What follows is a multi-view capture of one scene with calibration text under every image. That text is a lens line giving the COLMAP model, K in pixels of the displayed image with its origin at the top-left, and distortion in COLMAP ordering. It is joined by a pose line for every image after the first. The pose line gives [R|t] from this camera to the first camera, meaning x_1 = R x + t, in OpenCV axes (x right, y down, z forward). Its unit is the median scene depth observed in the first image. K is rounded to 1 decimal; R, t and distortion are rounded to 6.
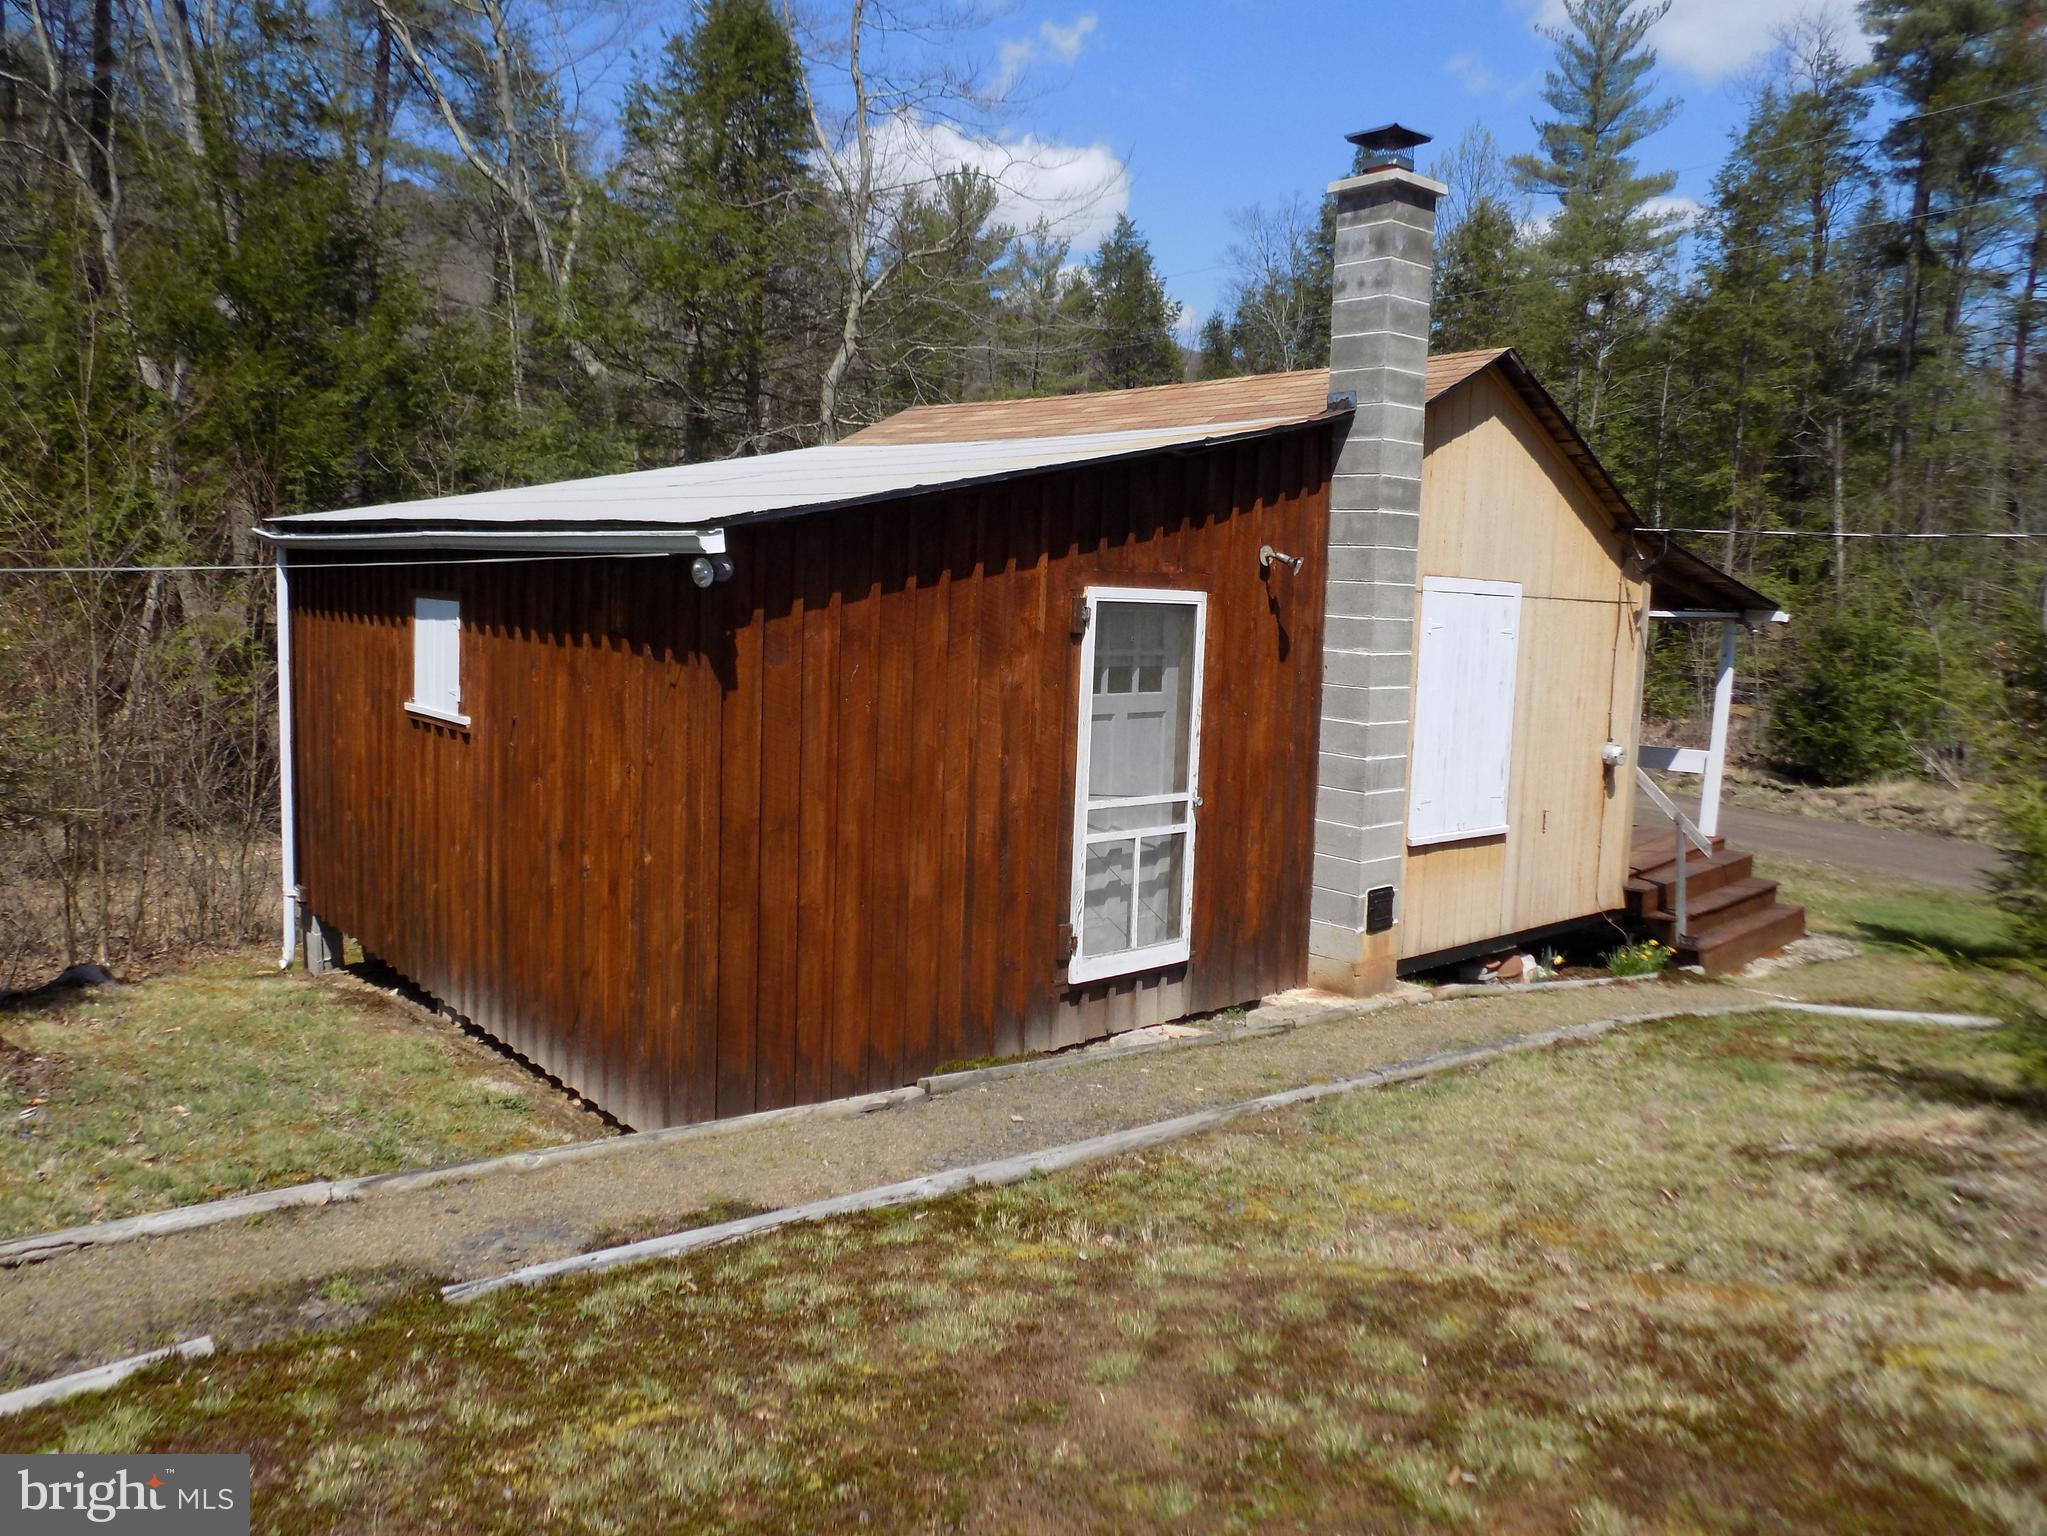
lens RADIAL K [[1483.4, 0, 1024.2], [0, 1483.4, 761.5], [0, 0, 1]] dist [-0.079504, 0.091088]
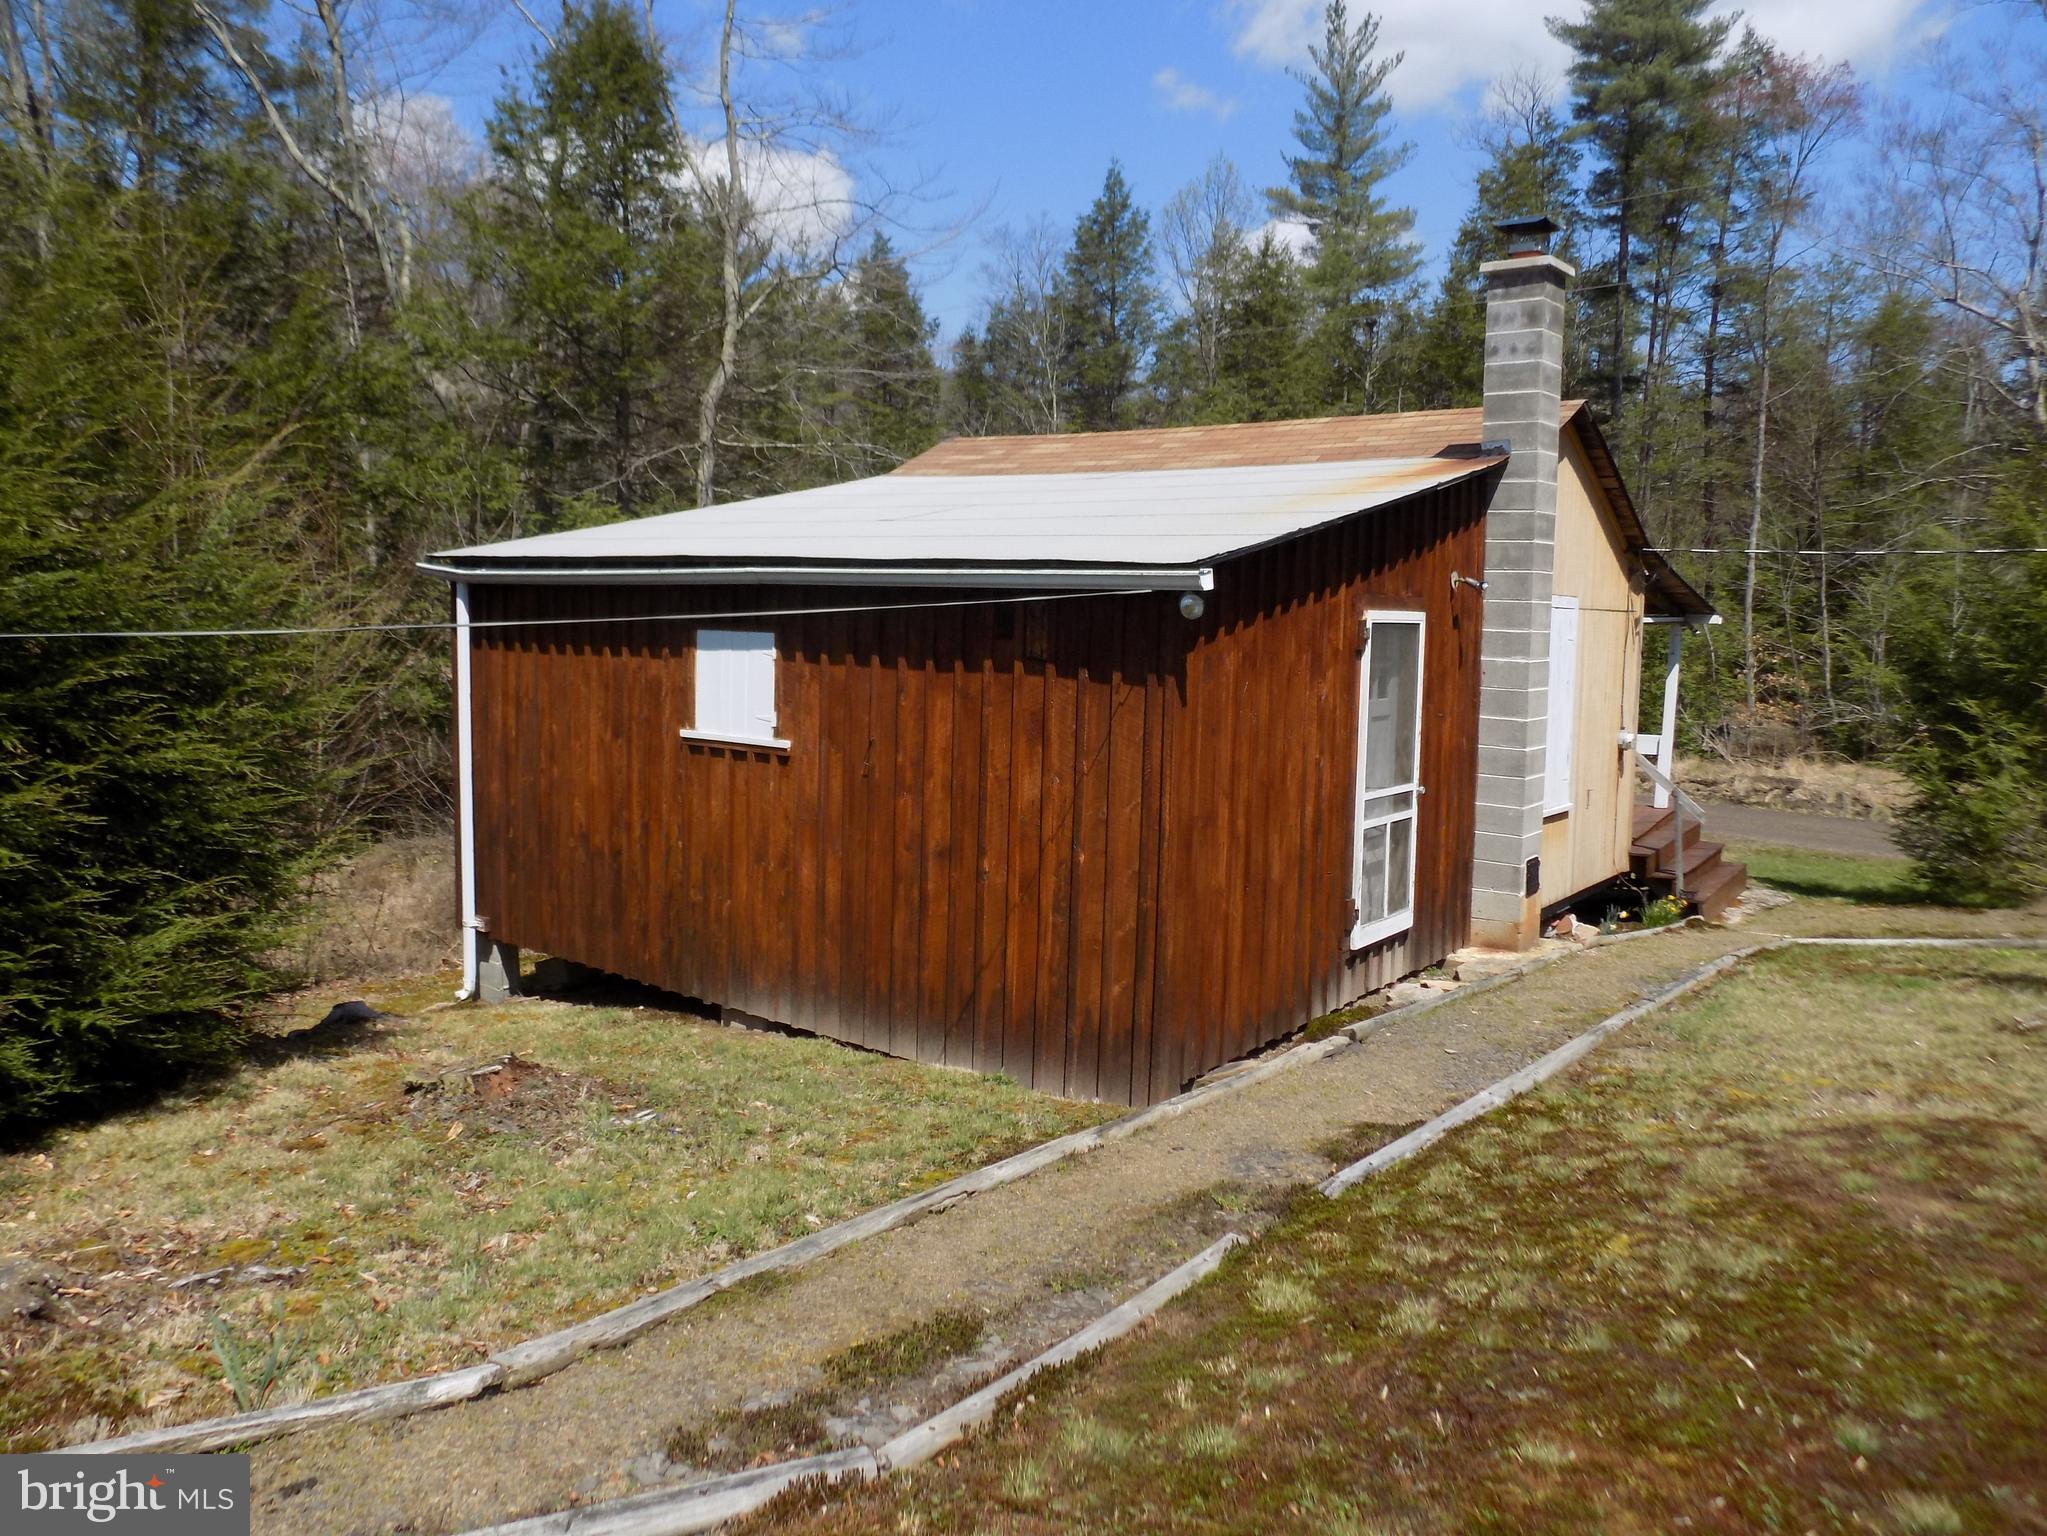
lens RADIAL K [[1483.4, 0, 1024.2], [0, 1483.4, 761.5], [0, 0, 1]] dist [-0.079504, 0.091088]
pose [[0.981106, -0.038462, 0.189607, -0.374211], [0.039688, 0.999209, -0.002670, -0.004778], [-0.189354, 0.010145, 0.981856, -0.081439]]
